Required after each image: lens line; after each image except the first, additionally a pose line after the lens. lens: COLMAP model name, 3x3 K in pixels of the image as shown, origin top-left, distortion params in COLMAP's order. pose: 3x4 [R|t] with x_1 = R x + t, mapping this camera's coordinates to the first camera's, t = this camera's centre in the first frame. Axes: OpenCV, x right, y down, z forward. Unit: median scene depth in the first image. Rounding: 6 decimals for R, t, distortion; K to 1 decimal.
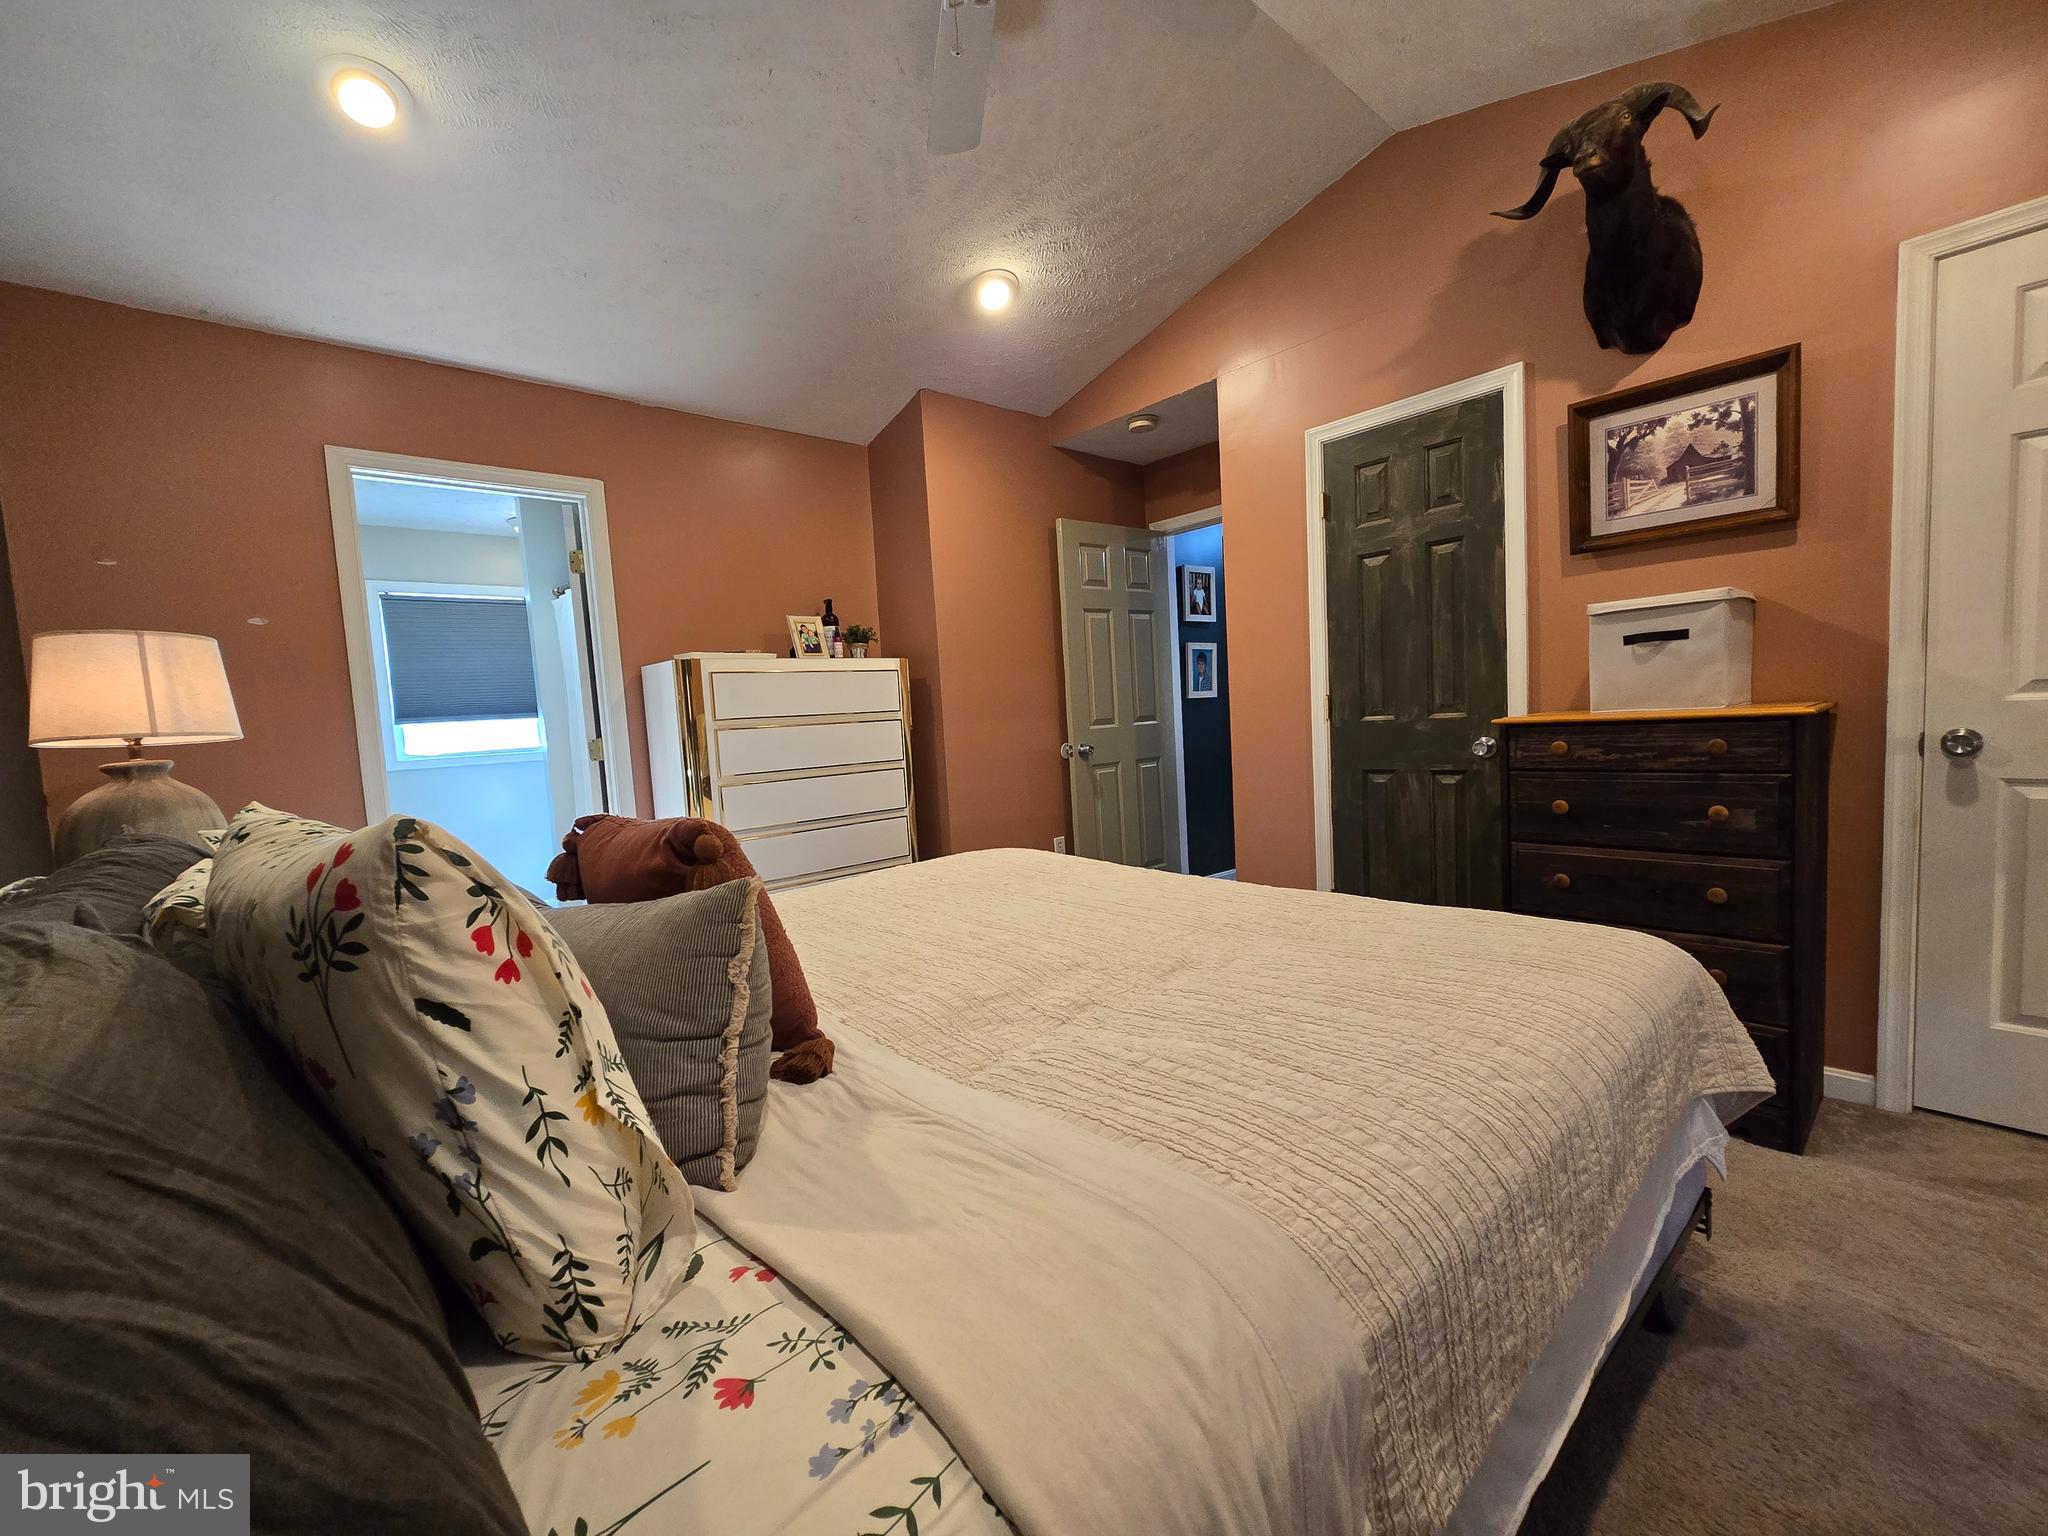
lens RADIAL K [[837.6, 0, 1032.0], [0, 837.6, 777.2], [0, 0, 1]] dist [-0.000374, -0.000203]
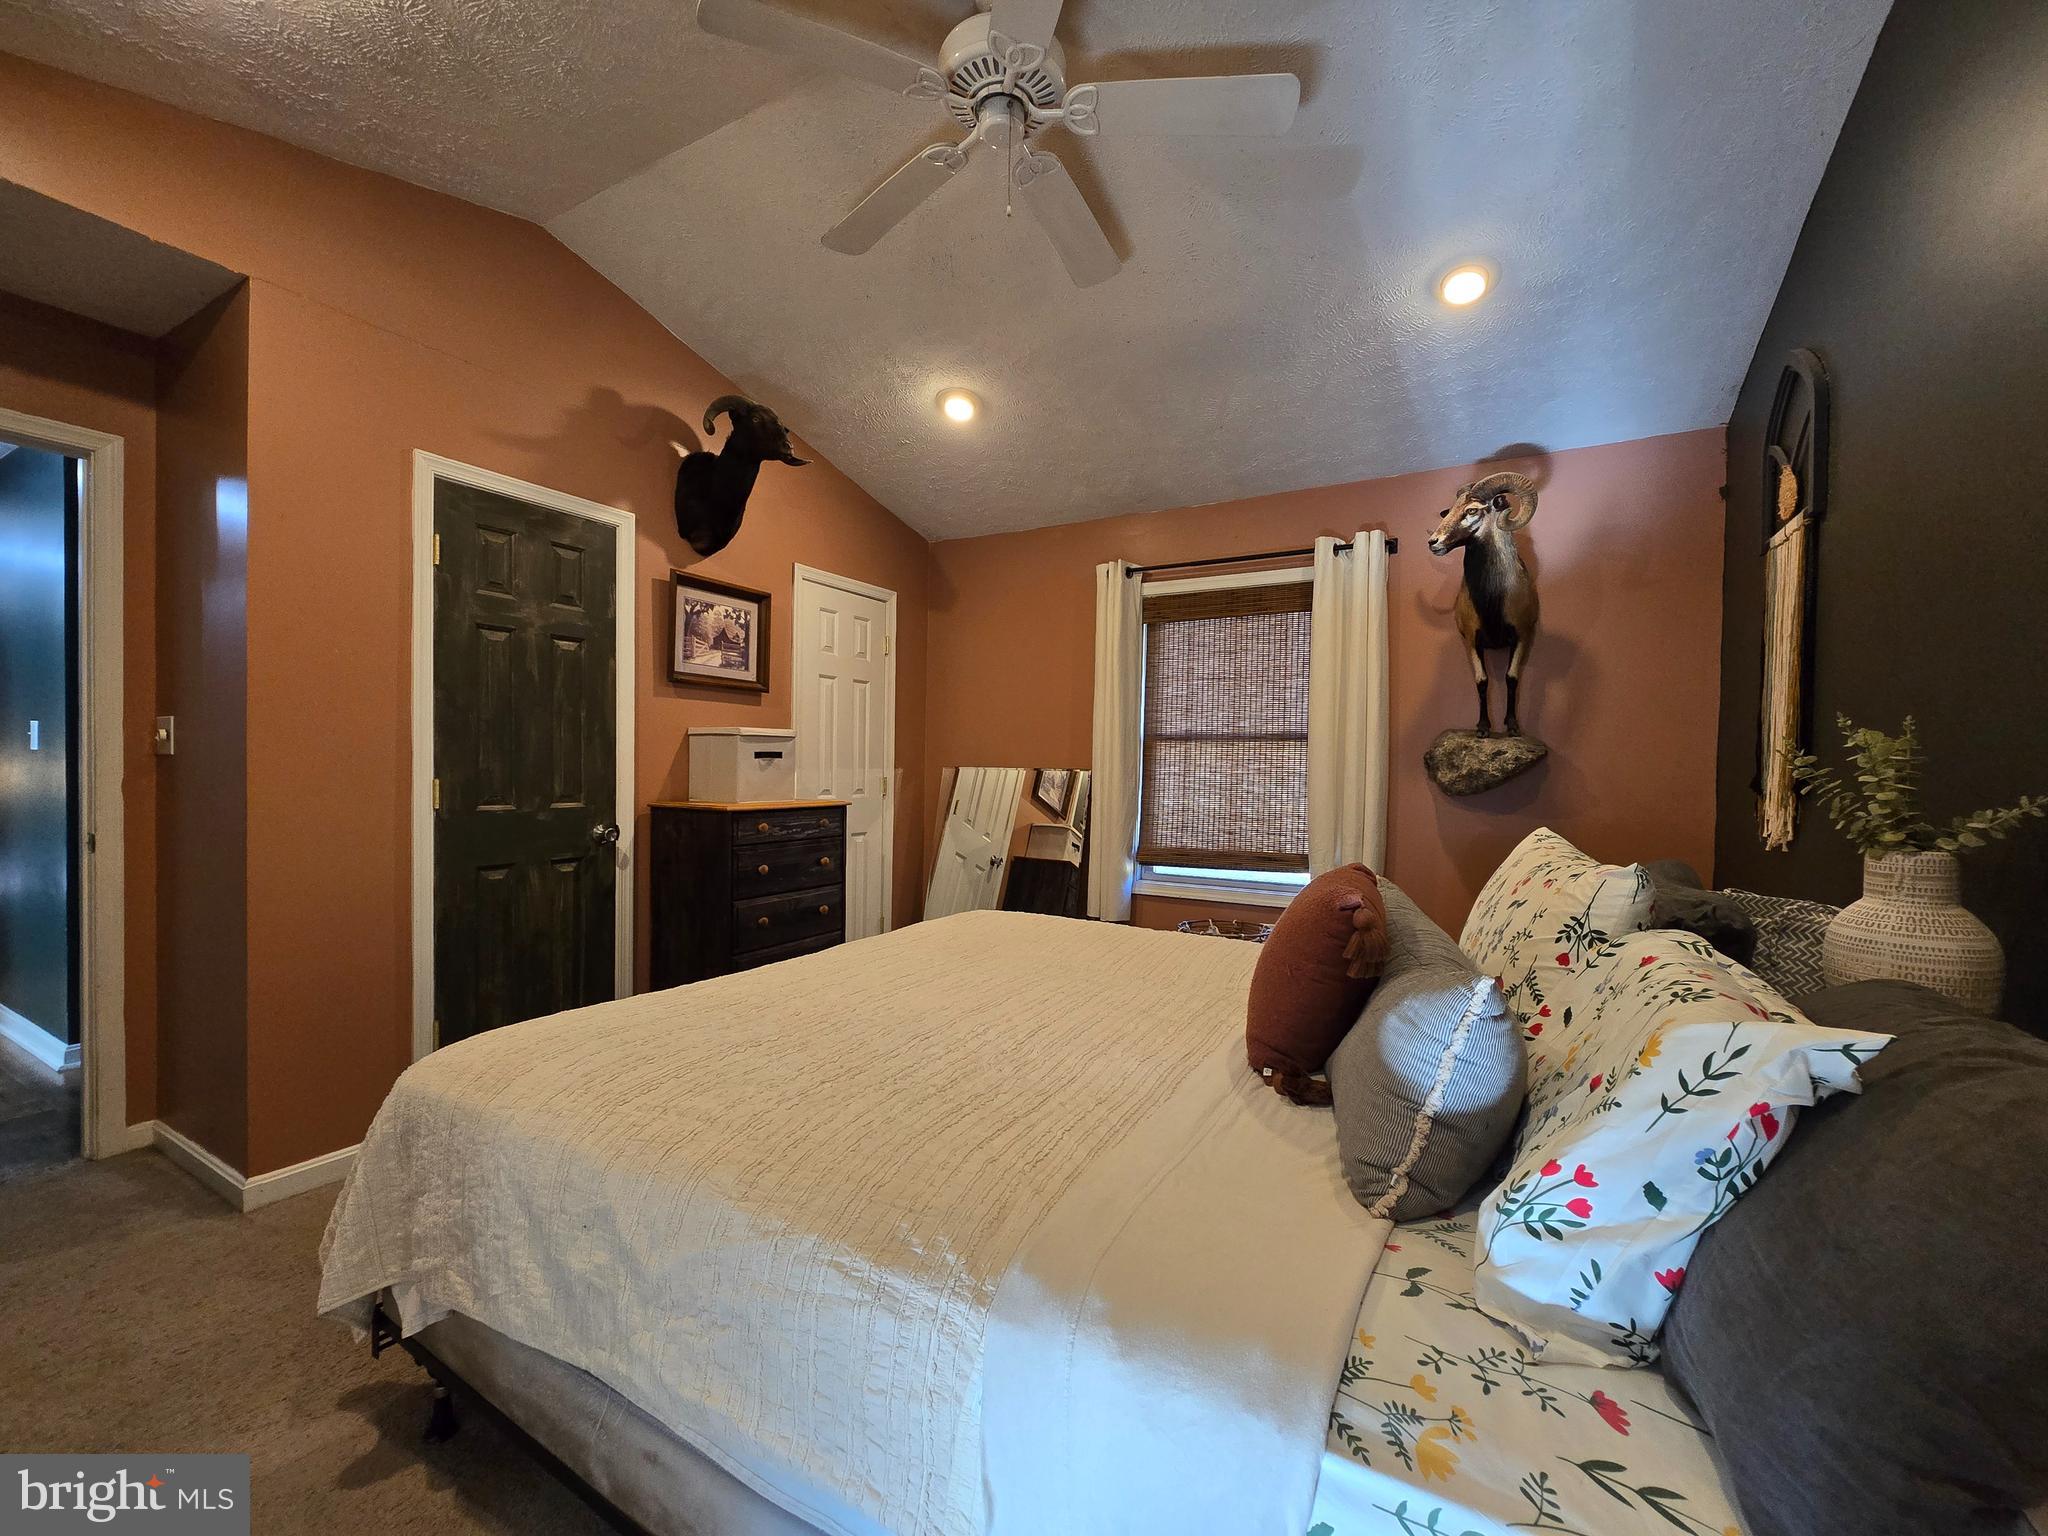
lens RADIAL K [[837.6, 0, 1034.3], [0, 837.6, 770.4], [0, 0, 1]] dist [-0.000374, -0.000203]
pose [[-0.341284, 0.038168, 0.939185, -0.780460], [0.067058, 0.997618, -0.016175, -0.071301], [-0.937565, 0.057459, -0.343031, 0.946791]]
